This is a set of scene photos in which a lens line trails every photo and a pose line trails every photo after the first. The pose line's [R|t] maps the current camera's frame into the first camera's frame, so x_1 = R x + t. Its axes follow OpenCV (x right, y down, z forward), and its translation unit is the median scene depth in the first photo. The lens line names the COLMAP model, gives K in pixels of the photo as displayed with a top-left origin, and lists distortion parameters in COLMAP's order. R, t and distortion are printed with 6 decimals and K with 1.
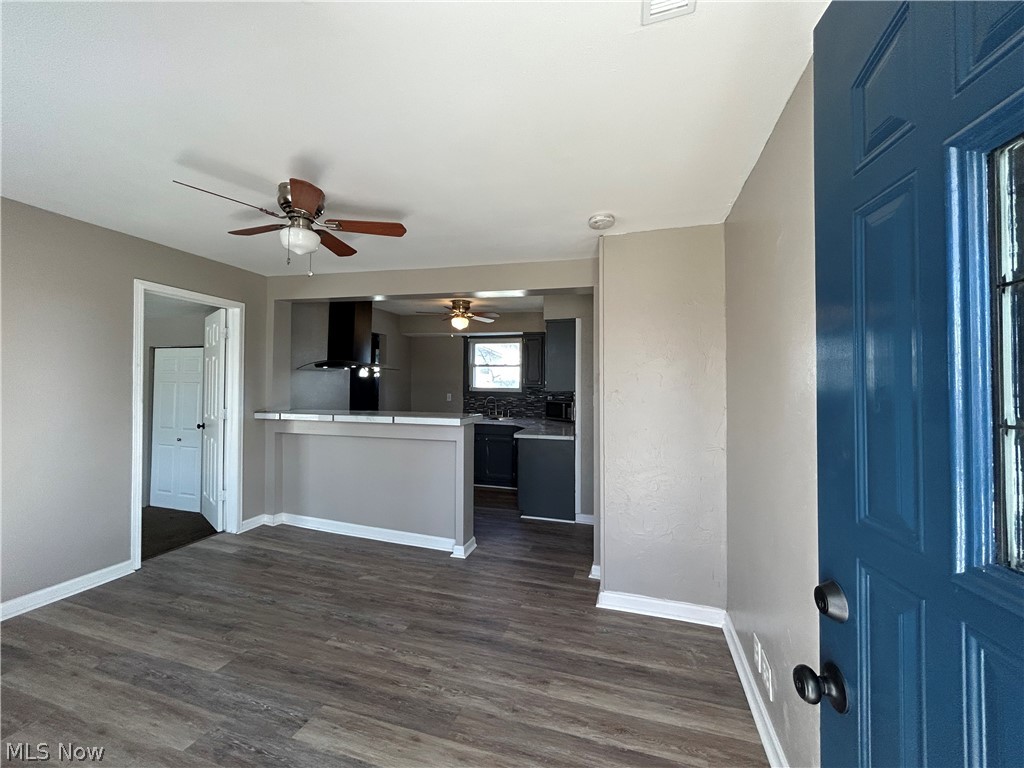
lens RADIAL K [[415.0, 0, 509.2], [0, 415.0, 381.4], [0, 0, 1]] dist [-0.001175, 0.000430]
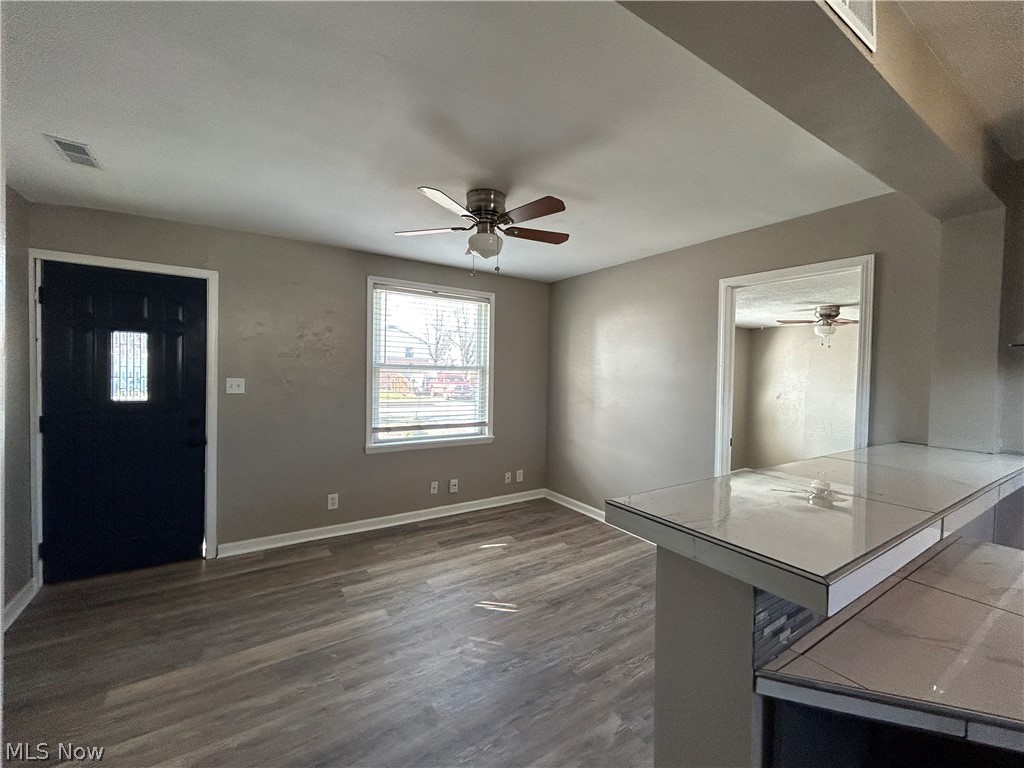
lens RADIAL K [[414.7, 0, 509.9], [0, 414.7, 378.6], [0, 0, 1]] dist [-0.001113, -0.000064]
pose [[-0.643203, -0.005497, -0.765676, 0.254031], [-0.016483, 0.999842, 0.006669, -0.008638], [0.765519, 0.016910, -0.643192, 1.659258]]
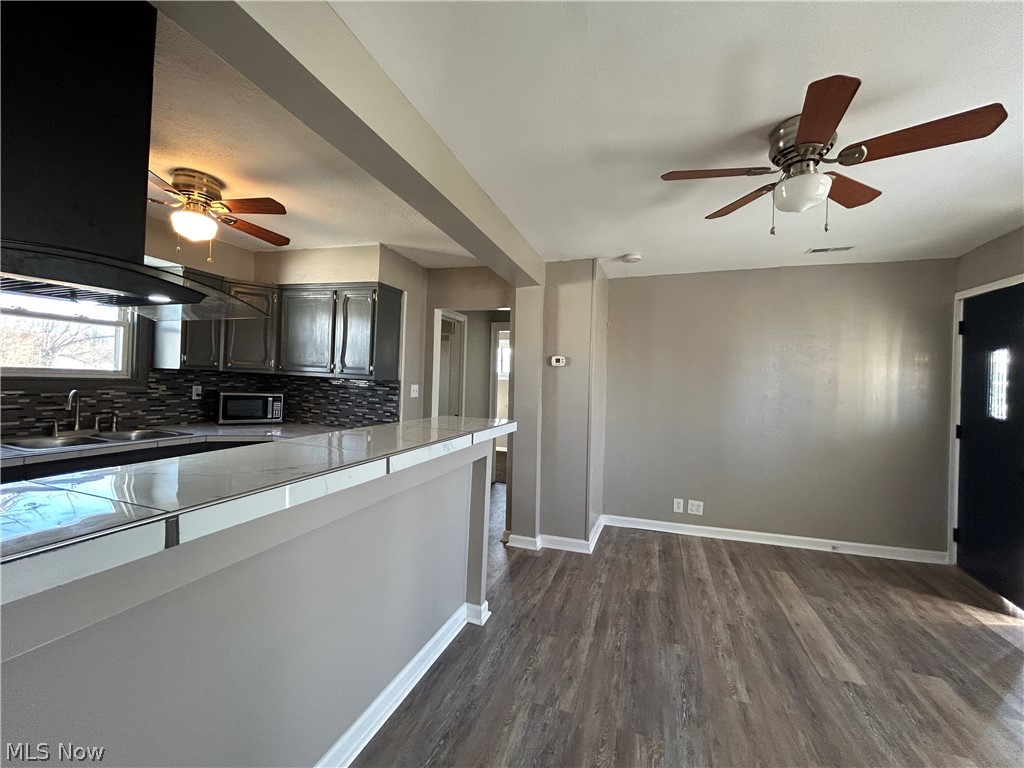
lens RADIAL K [[415.0, 0, 509.2], [0, 415.0, 381.4], [0, 0, 1]] dist [-0.001175, 0.000430]
pose [[0.038918, -0.011758, 0.999173, -1.231616], [-0.038463, 0.999172, 0.013256, 0.014243], [-0.998502, -0.038947, 0.038434, 1.425585]]
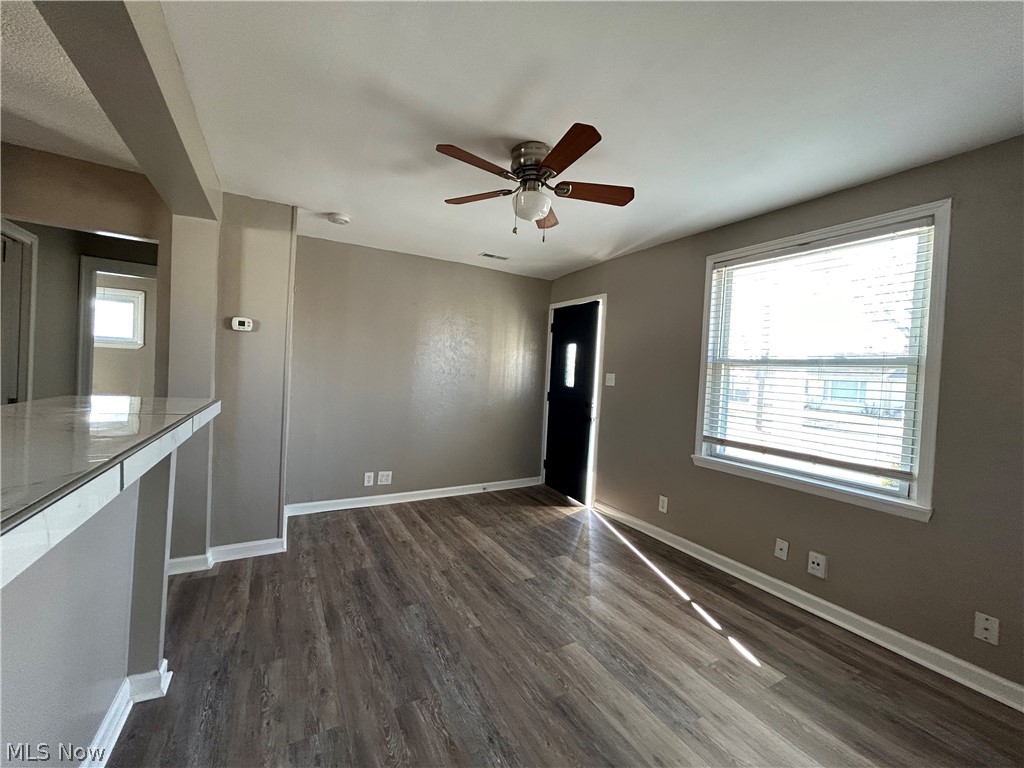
lens RADIAL K [[415.0, 0, 509.2], [0, 415.0, 381.4], [0, 0, 1]] dist [-0.001175, 0.000430]
pose [[-0.719557, -0.060081, 0.691829, -1.098684], [-0.067278, 0.997595, 0.016661, 0.045898], [-0.691167, -0.034556, -0.721869, 1.631970]]
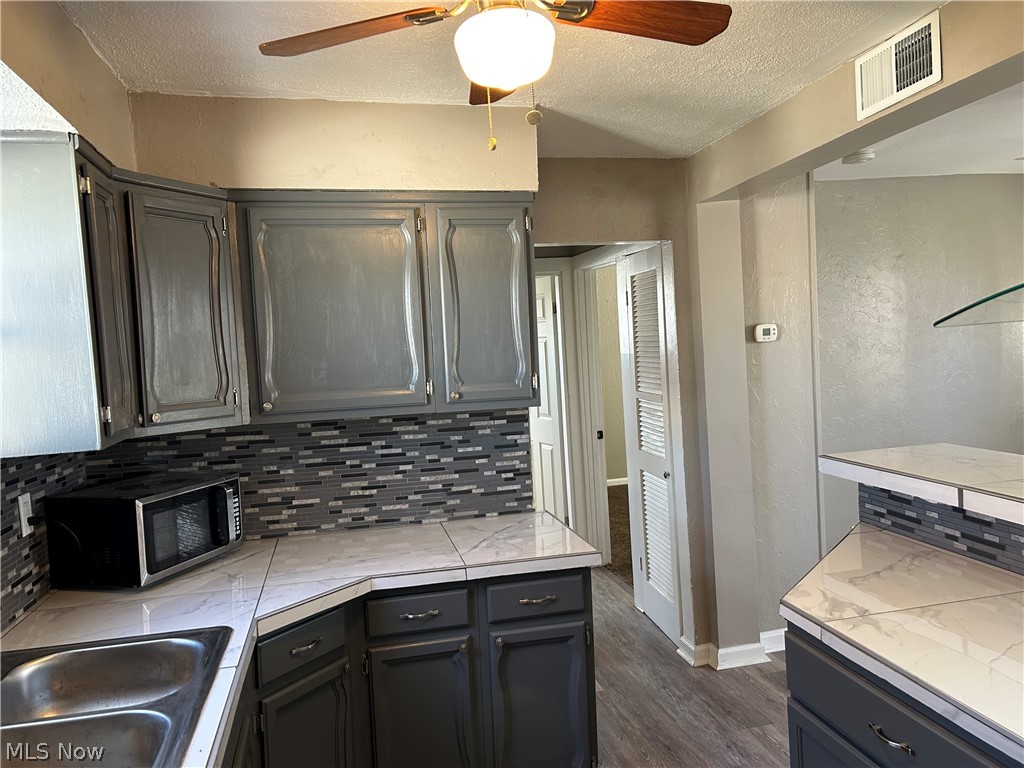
lens RADIAL K [[778.9, 0, 512.0], [0, 778.9, 384.0], [0, 0, 1]] dist [0.038403, -0.000618]
pose [[-0.500727, -0.025801, 0.865221, -0.874695], [0.052733, 0.996790, 0.060243, -0.066084], [-0.863997, 0.075791, -0.497759, 2.597055]]
